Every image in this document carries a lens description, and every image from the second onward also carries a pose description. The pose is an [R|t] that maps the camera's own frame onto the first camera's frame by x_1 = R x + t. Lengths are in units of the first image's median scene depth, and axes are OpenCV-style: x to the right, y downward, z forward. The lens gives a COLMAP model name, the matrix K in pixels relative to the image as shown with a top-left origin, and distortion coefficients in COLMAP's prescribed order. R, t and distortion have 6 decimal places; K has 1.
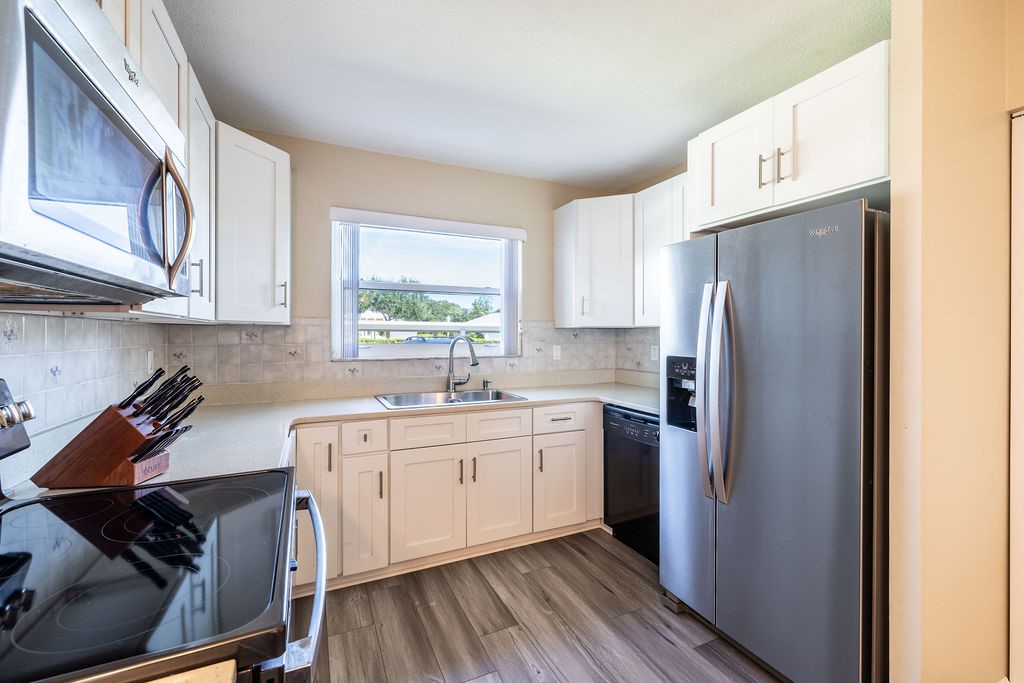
lens RADIAL K [[433.5, 0, 516.3], [0, 433.5, 335.0], [0, 0, 1]] dist [0.000619, 0.000080]
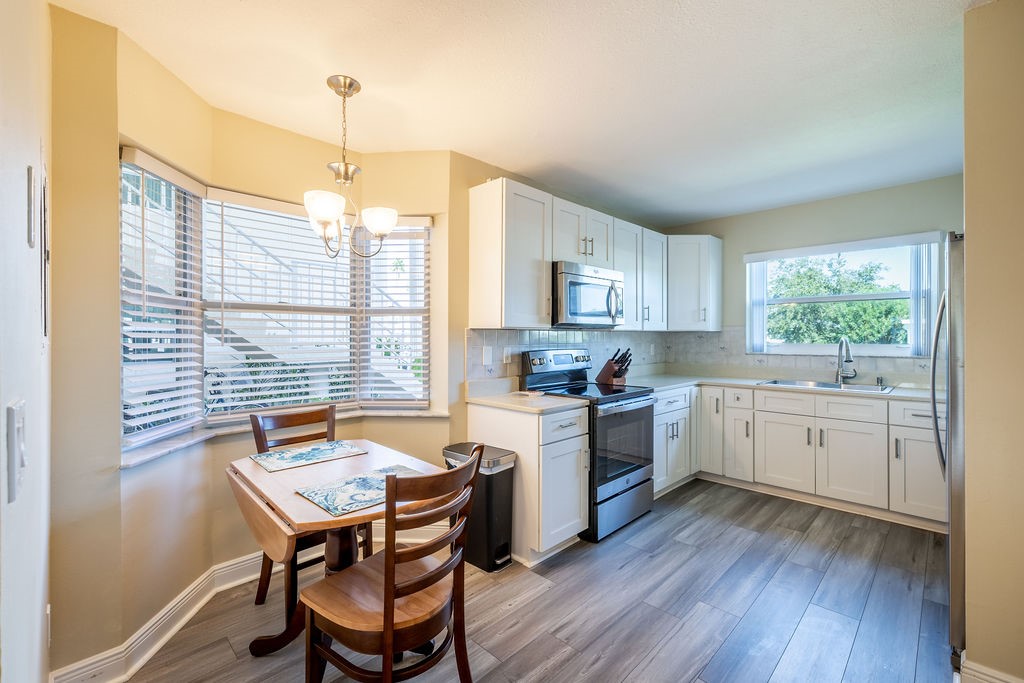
lens RADIAL K [[439.1, 0, 508.5], [0, 439.1, 336.4], [0, 0, 1]] dist [-0.001256, -0.000113]
pose [[0.333113, -0.001840, -0.942885, 0.870264], [0.001361, 0.999998, -0.001470, -0.001270], [0.942886, -0.000793, 0.333115, -0.361607]]
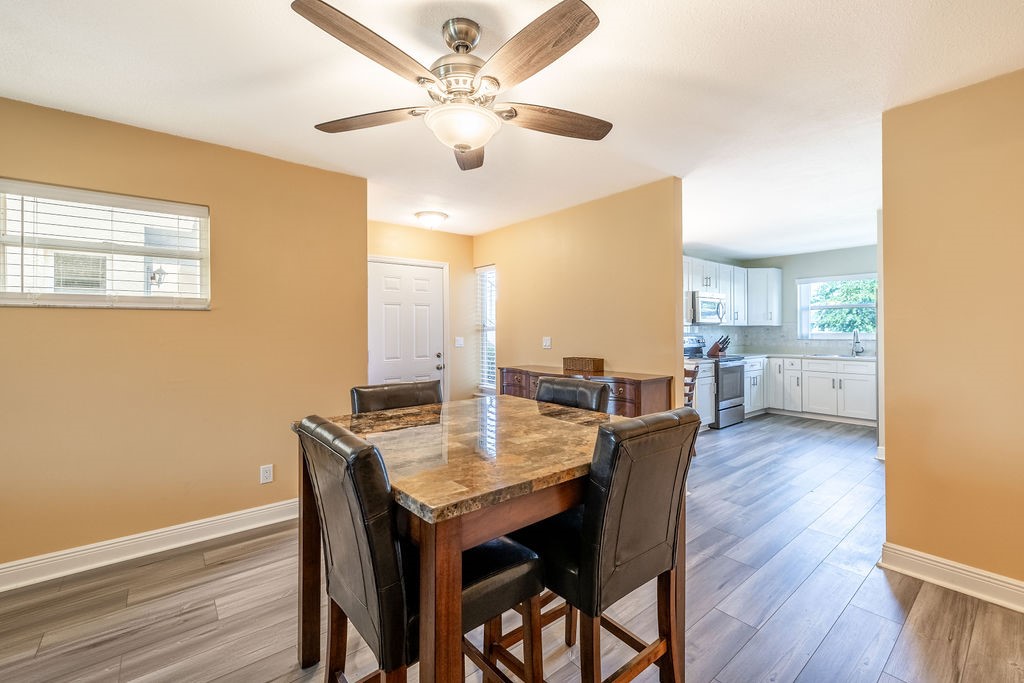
lens RADIAL K [[435.1, 0, 511.1], [0, 435.1, 326.4], [0, 0, 1]] dist [0.001078, 0.000182]
pose [[0.237253, -0.009782, -0.971399, 1.878654], [0.002861, 0.999952, -0.009371, 0.002780], [0.971444, -0.000556, 0.237269, -1.404009]]
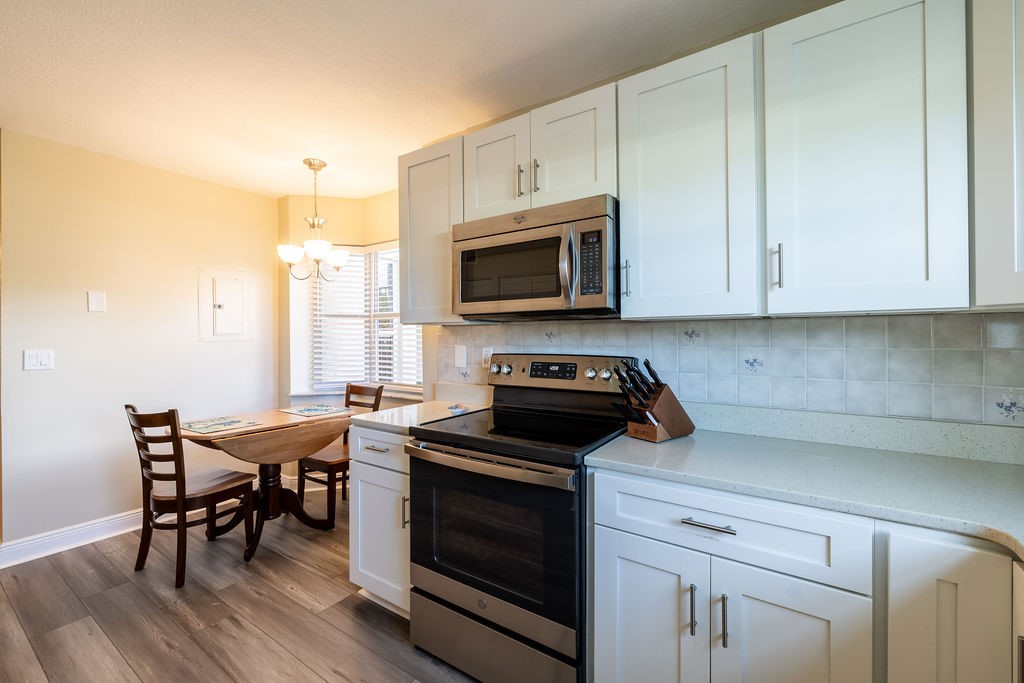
lens RADIAL K [[426.9, 0, 515.0], [0, 426.9, 337.6], [0, 0, 1]] dist [-0.000312, 0.000102]
pose [[-0.859688, 0.005828, -0.510786, 0.091232], [0.004155, 0.999982, 0.004417, 0.001319], [0.510803, 0.001675, -0.859696, 0.958497]]
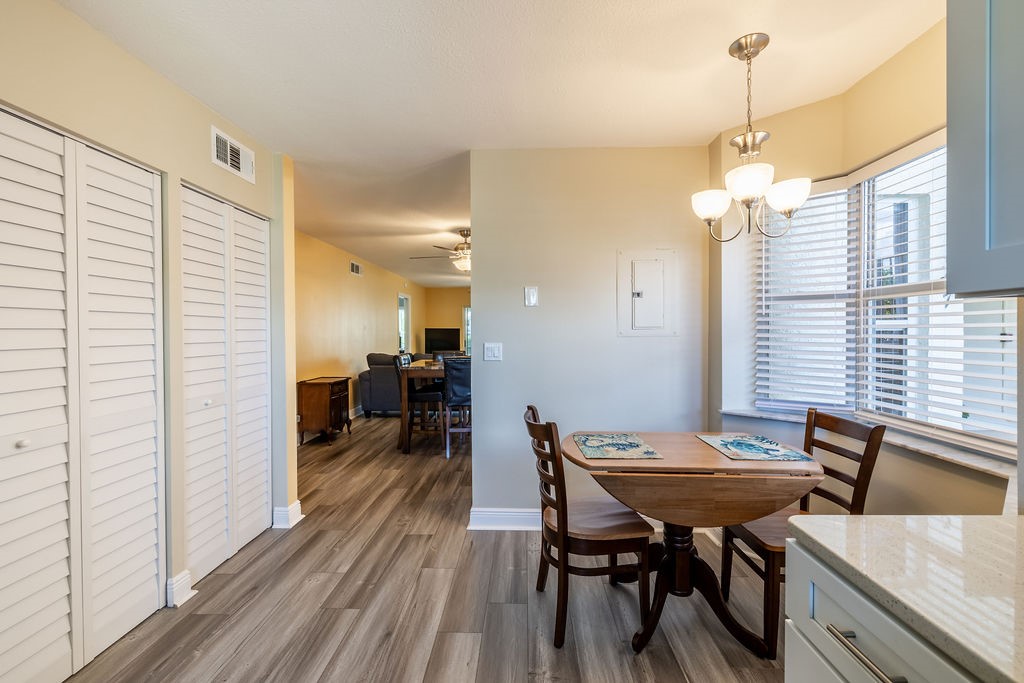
lens RADIAL K [[426.9, 0, 515.0], [0, 426.9, 337.6], [0, 0, 1]] dist [-0.000312, 0.000102]
pose [[-0.889693, -0.001312, 0.456558, -0.006221], [0.005401, 0.999896, 0.013397, 0.001694], [-0.456528, 0.014385, -0.889593, 0.533604]]
